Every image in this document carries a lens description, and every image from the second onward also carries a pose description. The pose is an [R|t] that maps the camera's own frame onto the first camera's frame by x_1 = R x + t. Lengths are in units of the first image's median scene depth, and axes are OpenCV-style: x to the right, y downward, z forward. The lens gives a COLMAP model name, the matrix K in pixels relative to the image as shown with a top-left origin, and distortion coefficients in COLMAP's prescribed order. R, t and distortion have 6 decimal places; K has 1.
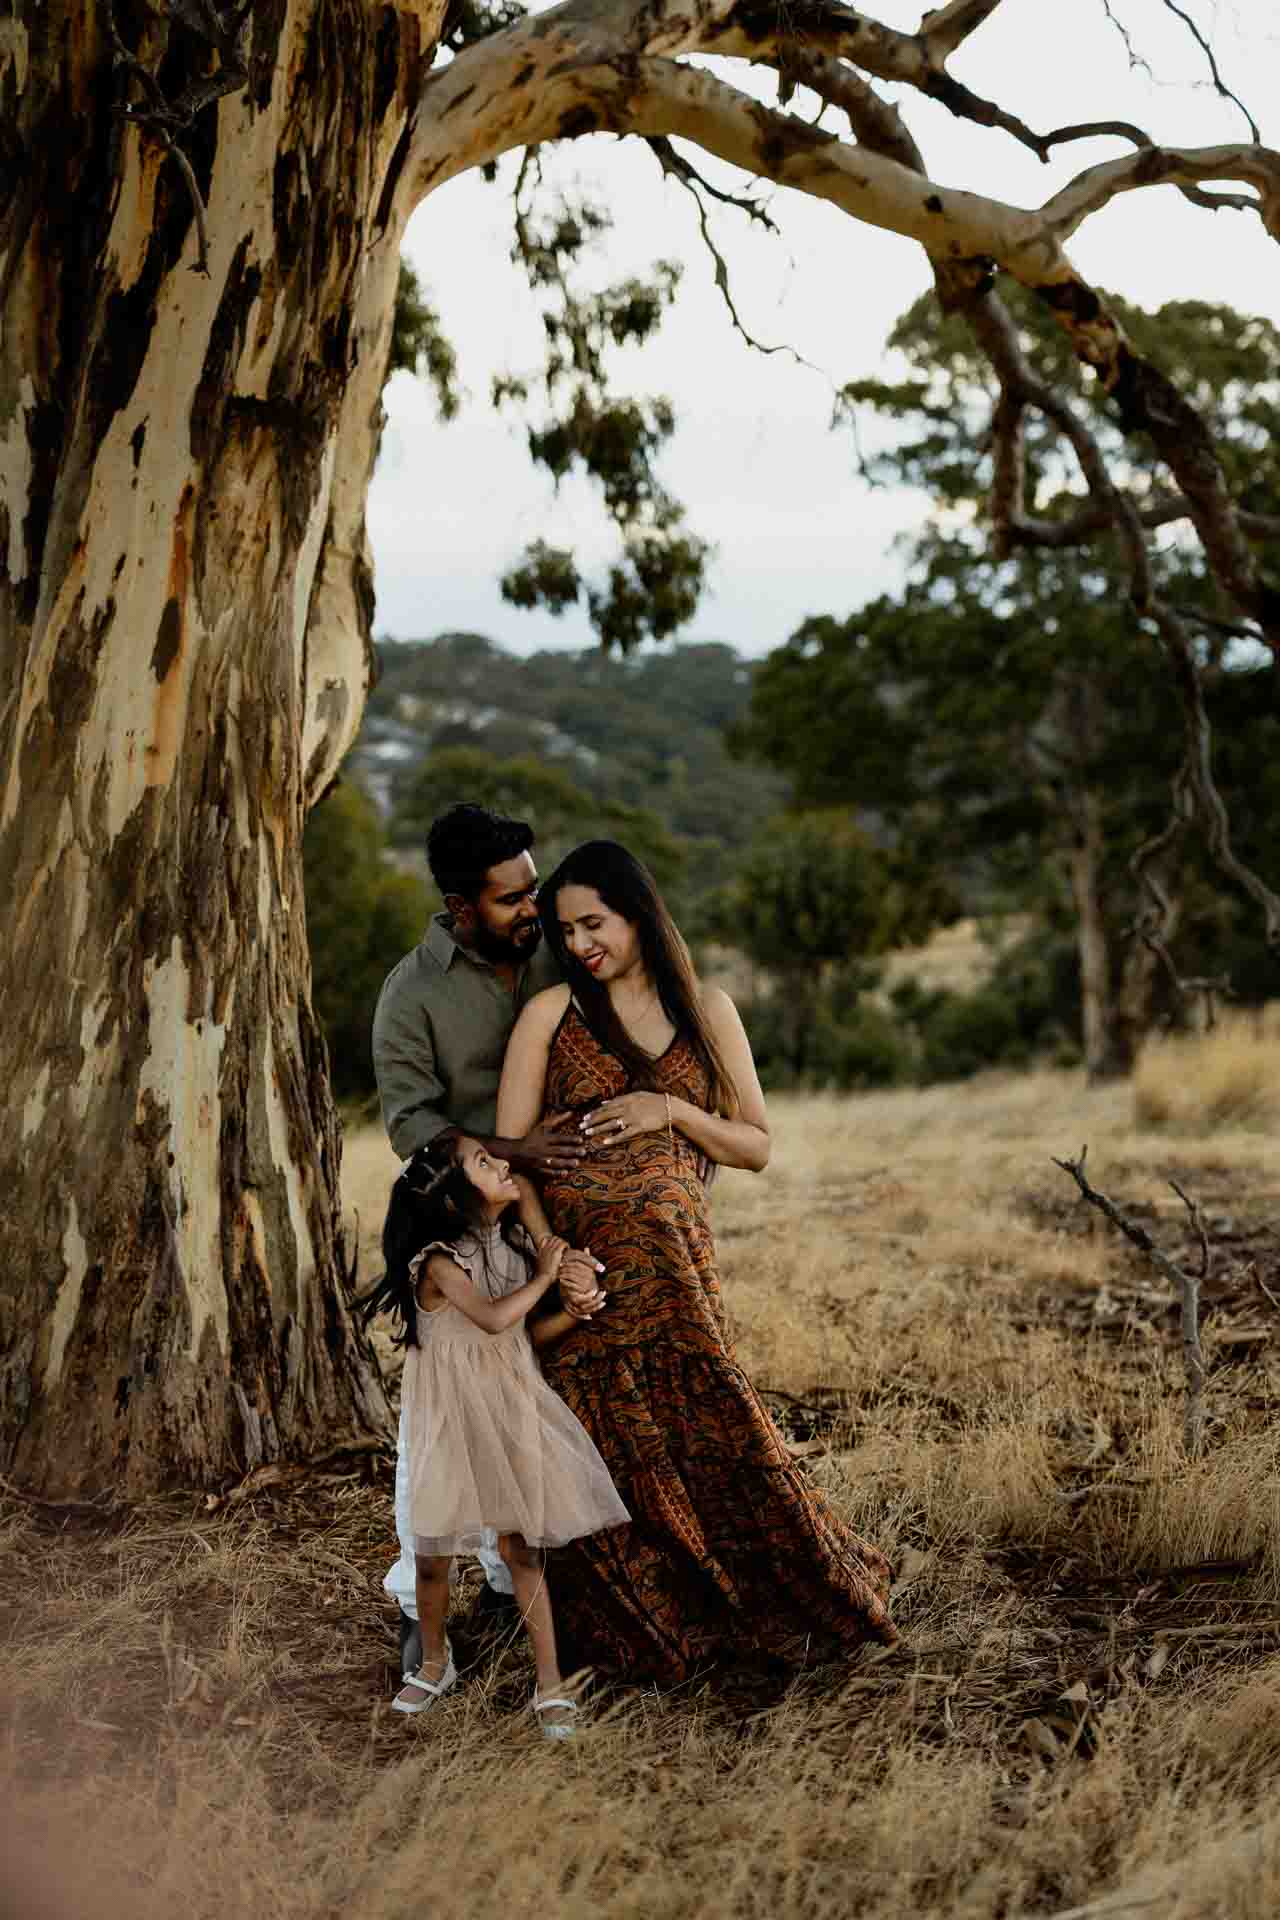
lens RADIAL K [[2756.6, 0, 645.7], [0, 2756.6, 963.7], [0, 0, 1]] dist [0.013171, 0.020944]
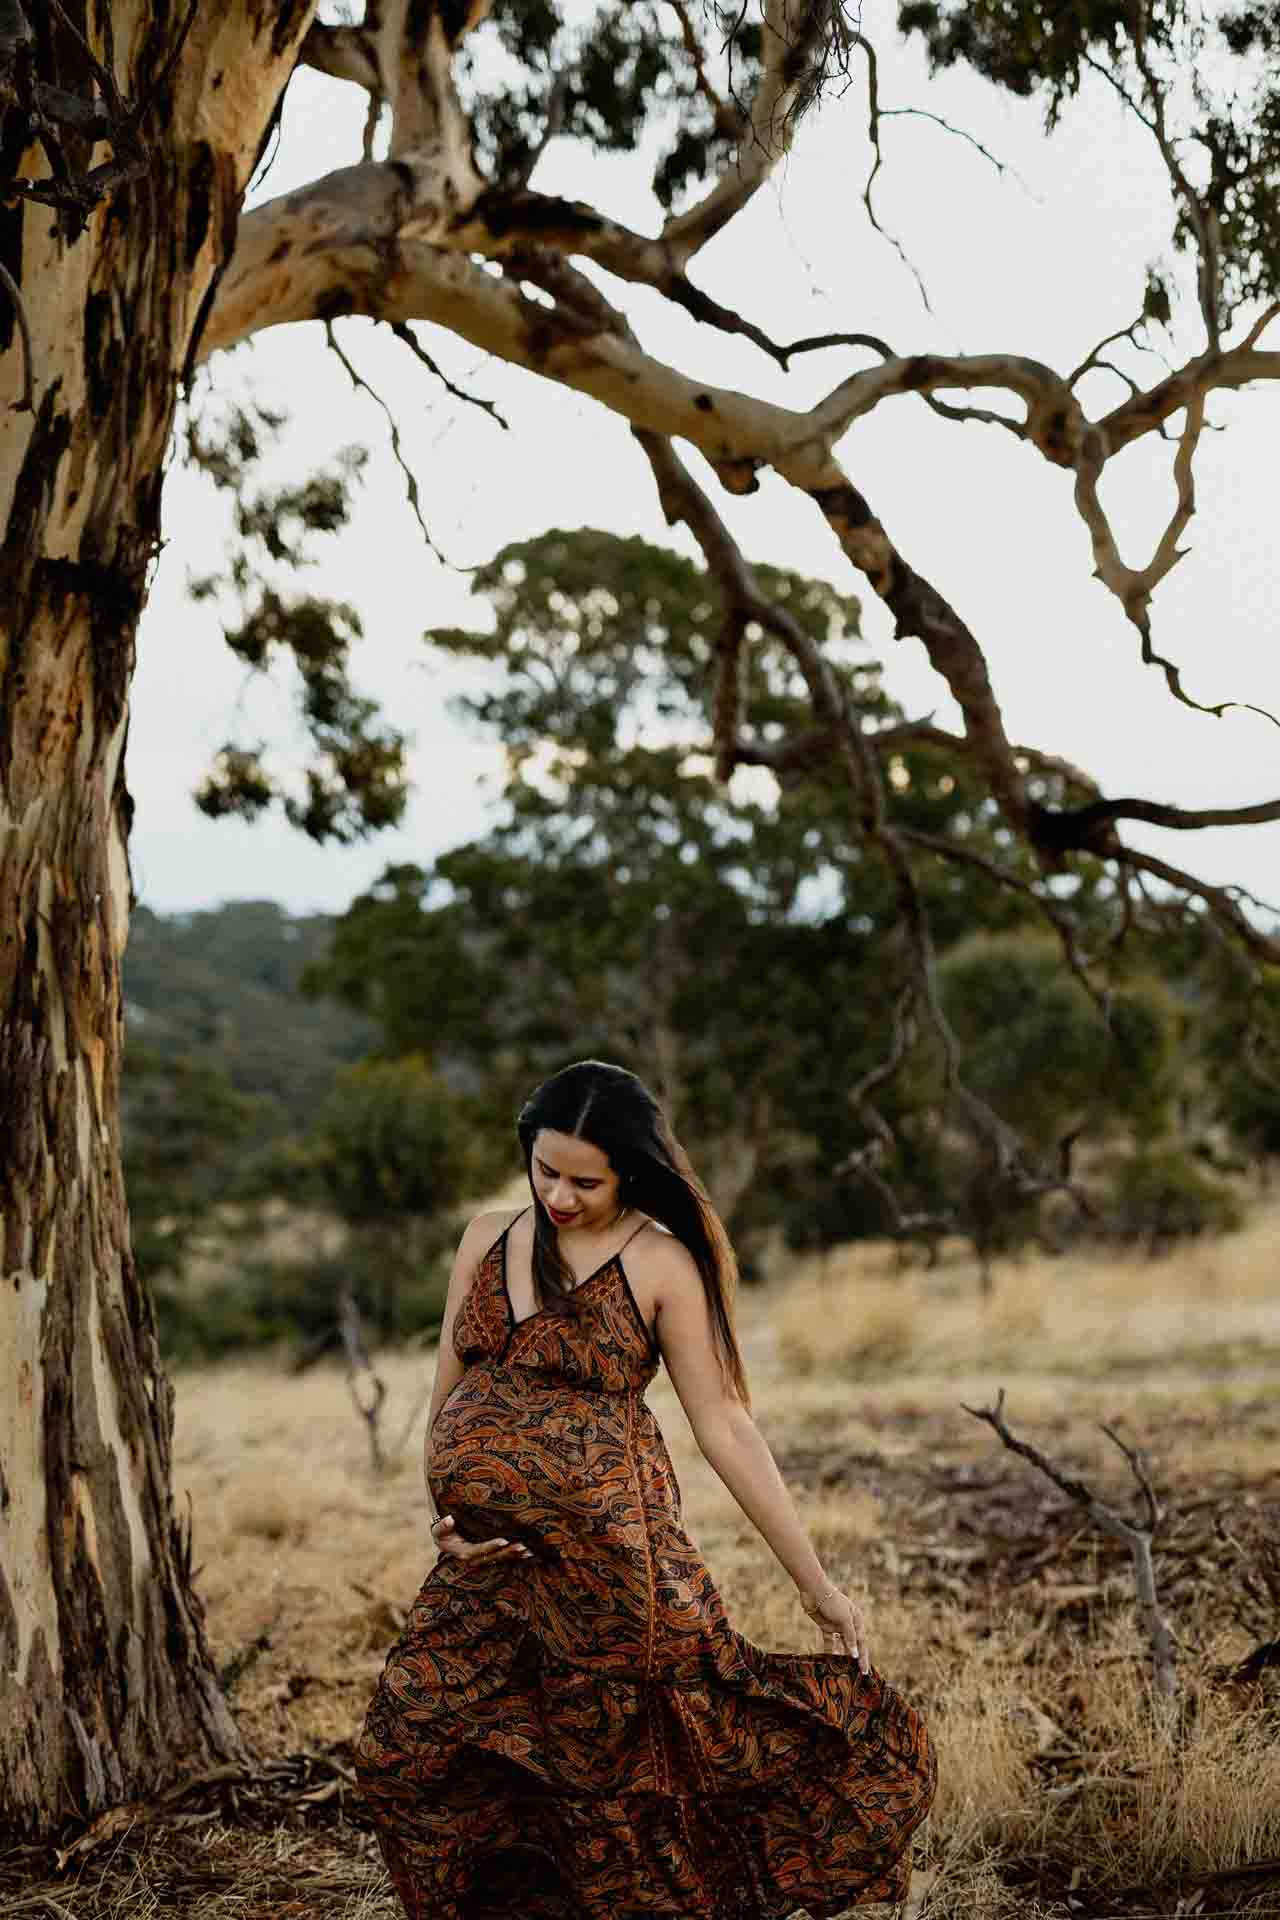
lens RADIAL K [[2756.6, 0, 645.7], [0, 2756.6, 963.7], [0, 0, 1]] dist [0.013171, 0.020944]
pose [[0.986287, -0.006777, 0.164902, -0.105687], [0.022005, 0.995636, -0.090692, 0.006383], [-0.163567, 0.093077, 0.982132, 0.119007]]
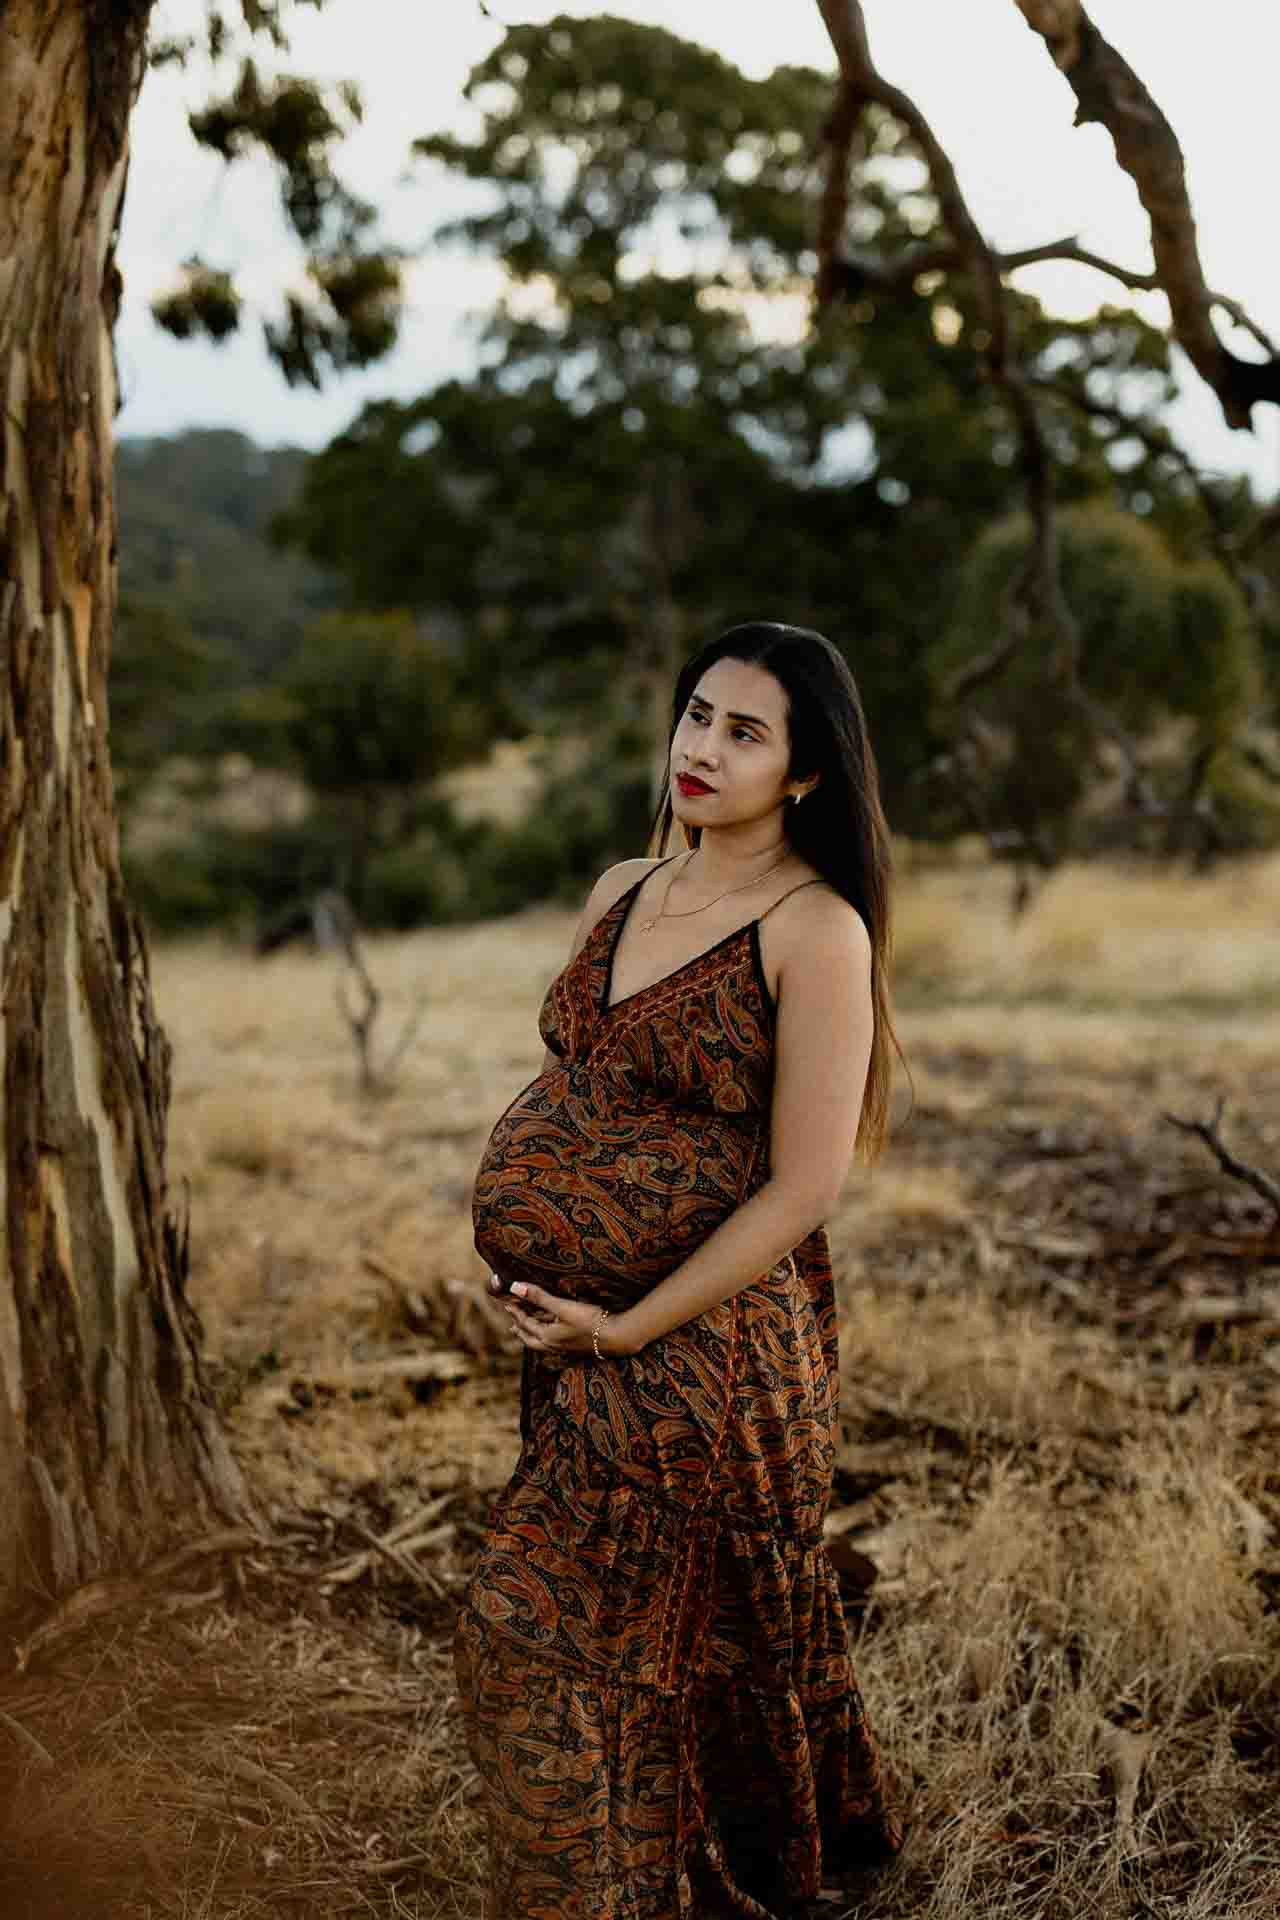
lens RADIAL K [[2966.3, 0, 600.9], [0, 2966.3, 1019.7], [0, 0, 1]] dist [-0.003769, -0.004305]
pose [[0.987508, 0.017771, 0.156563, -0.119631], [-0.030061, 0.996618, 0.076481, -0.007593], [-0.154674, -0.080232, 0.984702, 0.278846]]
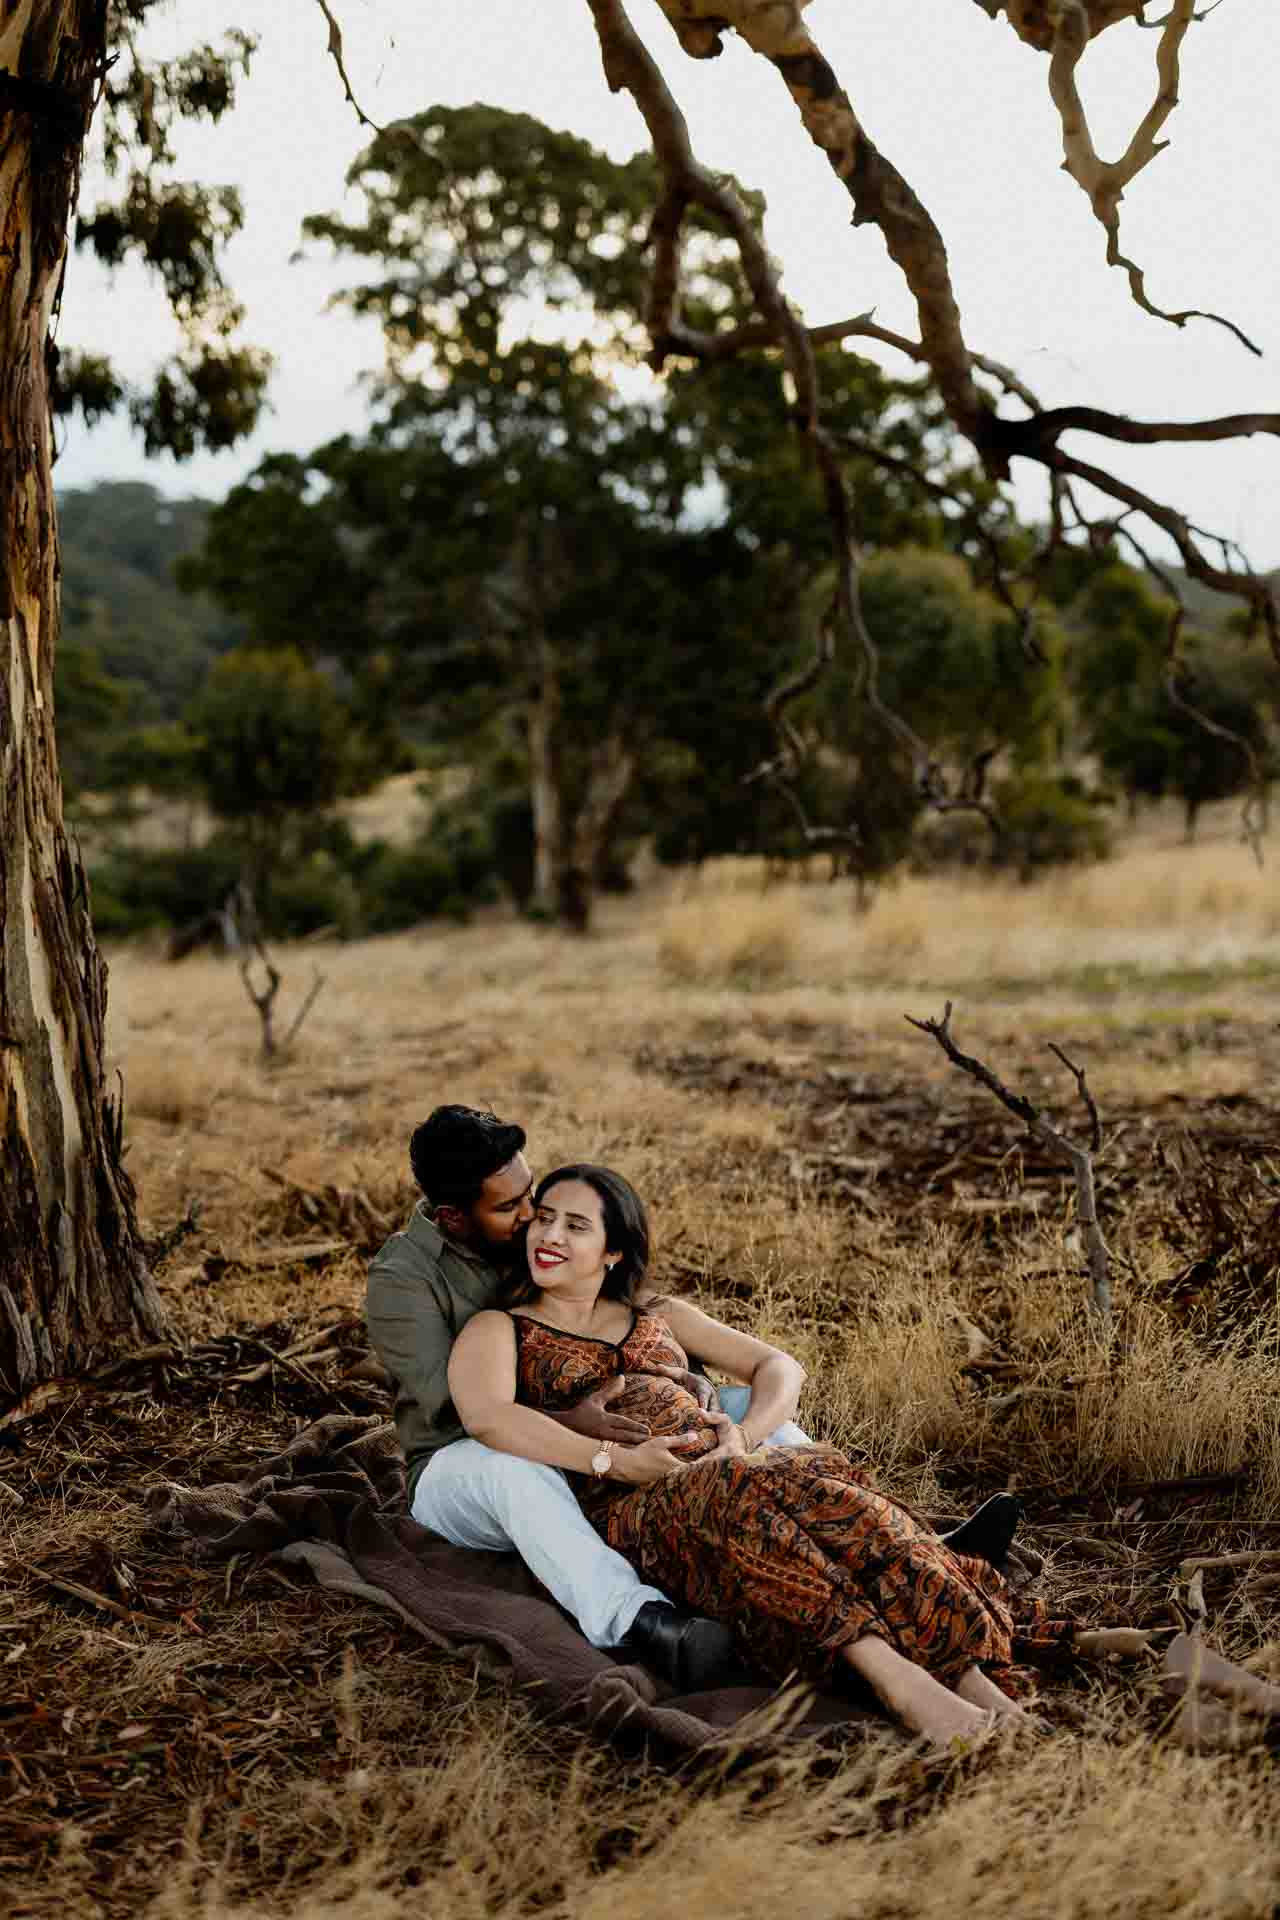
lens RADIAL K [[2749.3, 0, 636.6], [0, 2749.3, 970.1], [0, 0, 1]] dist [0.009680, 0.050521]
pose [[0.977864, 0.010555, 0.208974, -0.127004], [-0.022202, 0.998323, 0.053465, 0.010300], [-0.208060, -0.056921, 0.976458, 0.155992]]
